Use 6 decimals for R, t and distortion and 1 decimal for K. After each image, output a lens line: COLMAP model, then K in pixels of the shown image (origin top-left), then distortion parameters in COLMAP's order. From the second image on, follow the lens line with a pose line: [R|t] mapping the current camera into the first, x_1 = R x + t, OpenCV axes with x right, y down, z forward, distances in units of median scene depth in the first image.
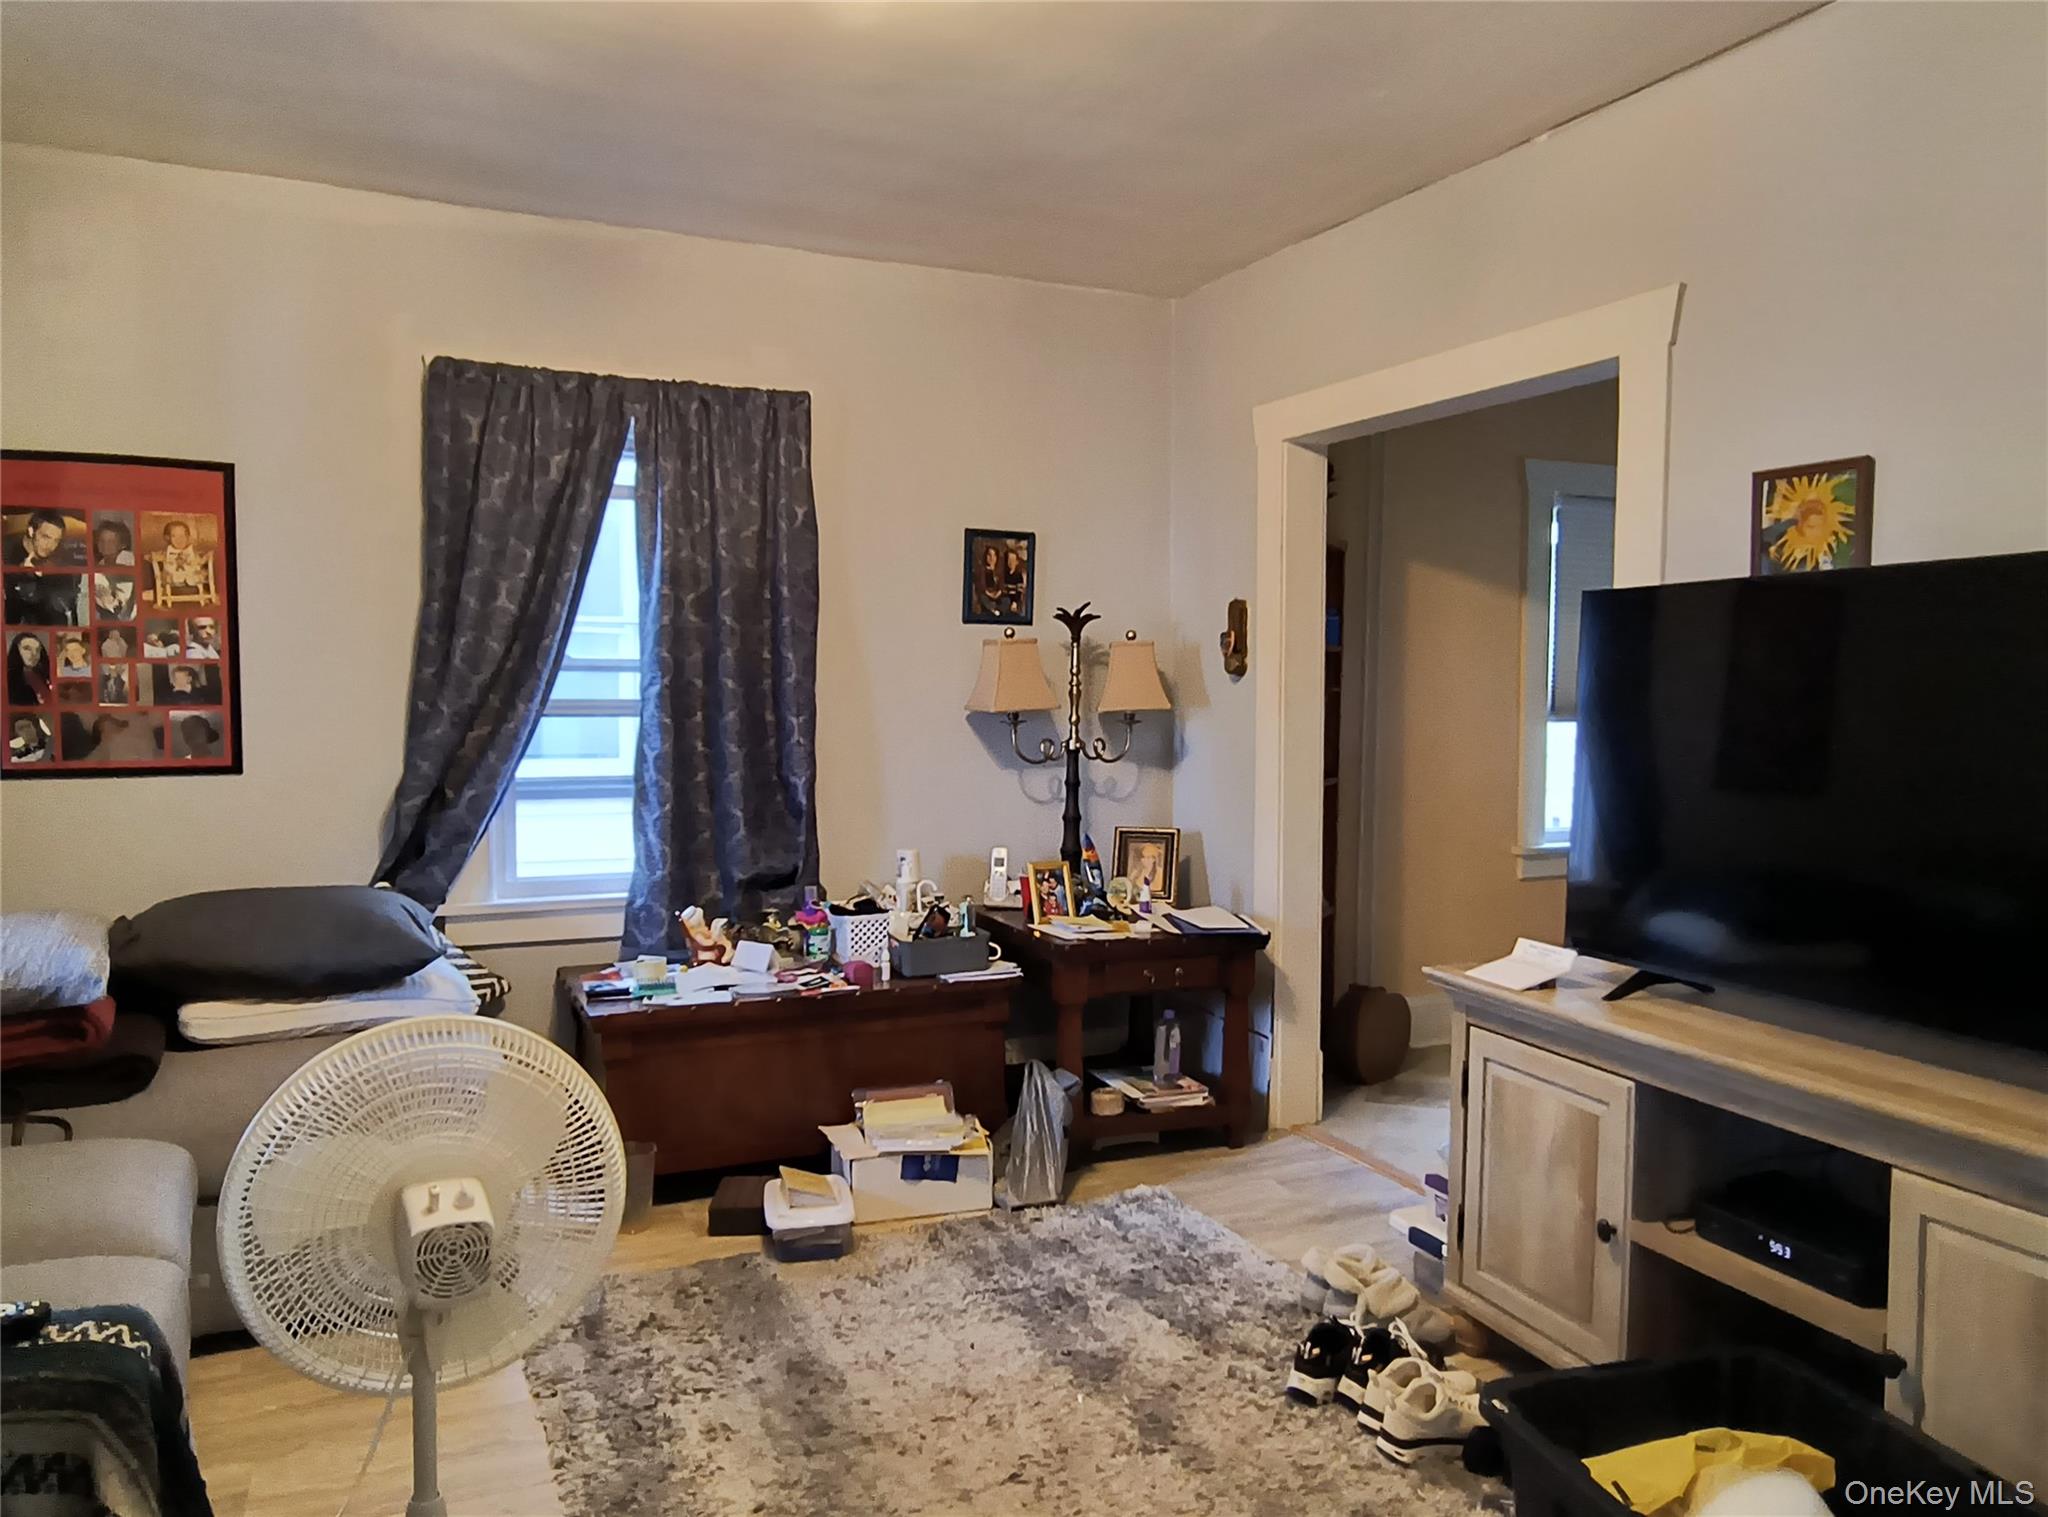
lens RADIAL K [[1454.9, 0, 1022.1], [0, 1454.9, 760.1], [0, 0, 1]] dist [-0.004633, 0.001332]
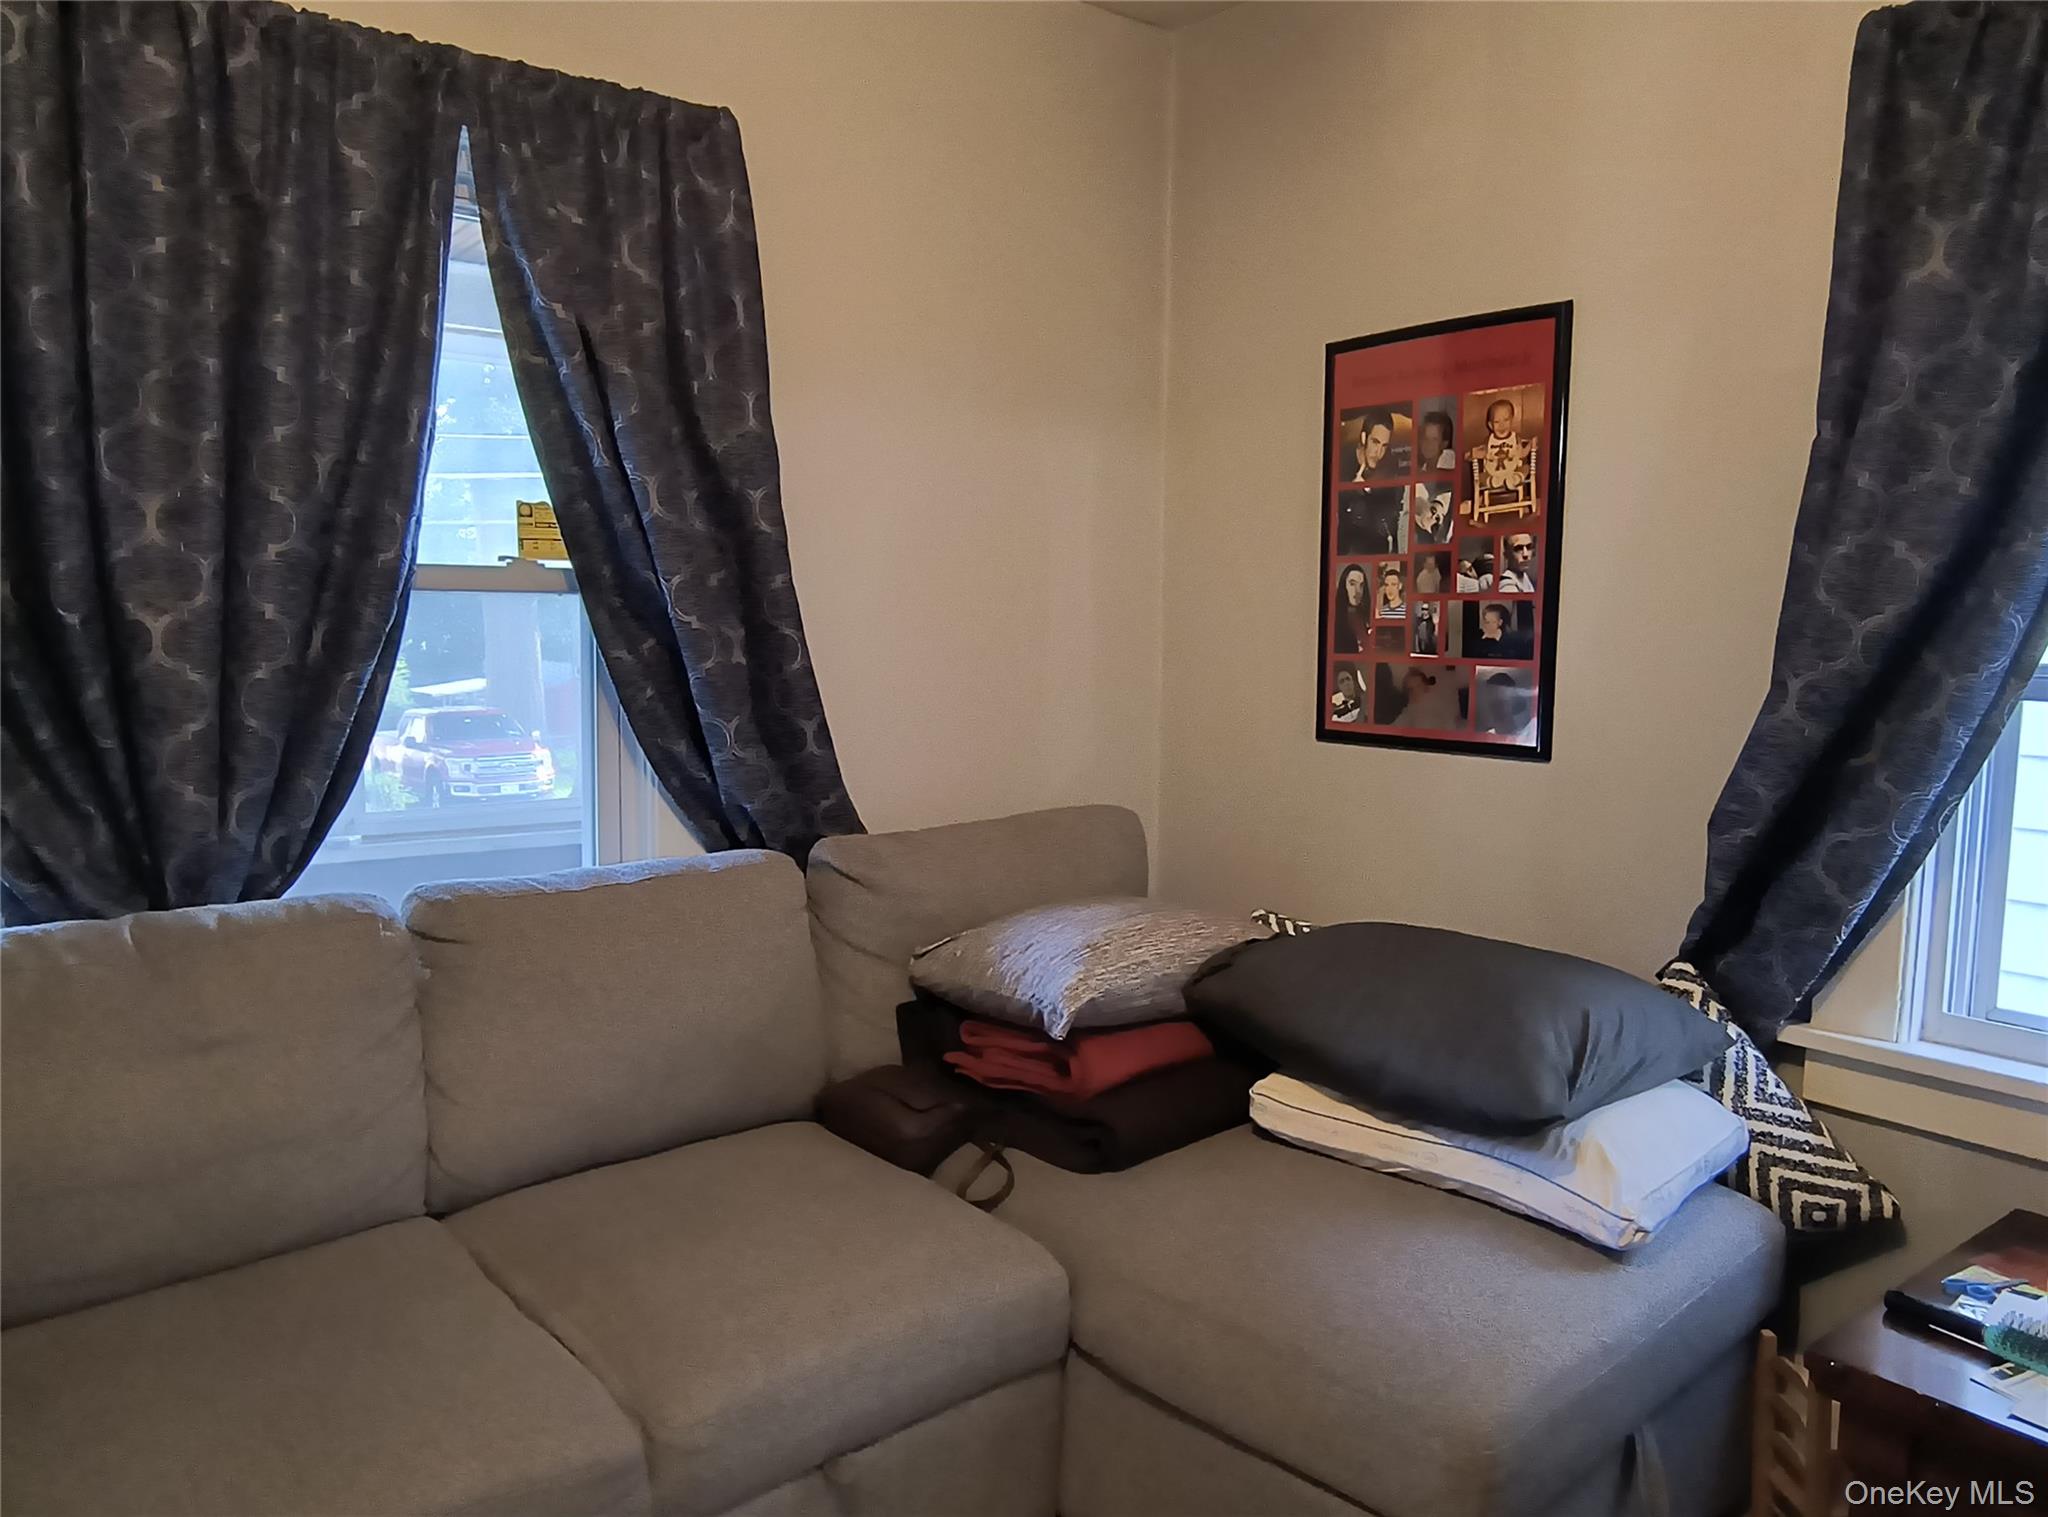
lens RADIAL K [[1454.9, 0, 1024.0], [0, 1454.9, 772.1], [0, 0, 1]] dist [-0.004633, 0.001332]
pose [[0.237009, 0.102561, -0.966079, 0.070506], [-0.057751, 0.994141, 0.091373, -0.034695], [0.969789, 0.034136, 0.241544, 0.611717]]
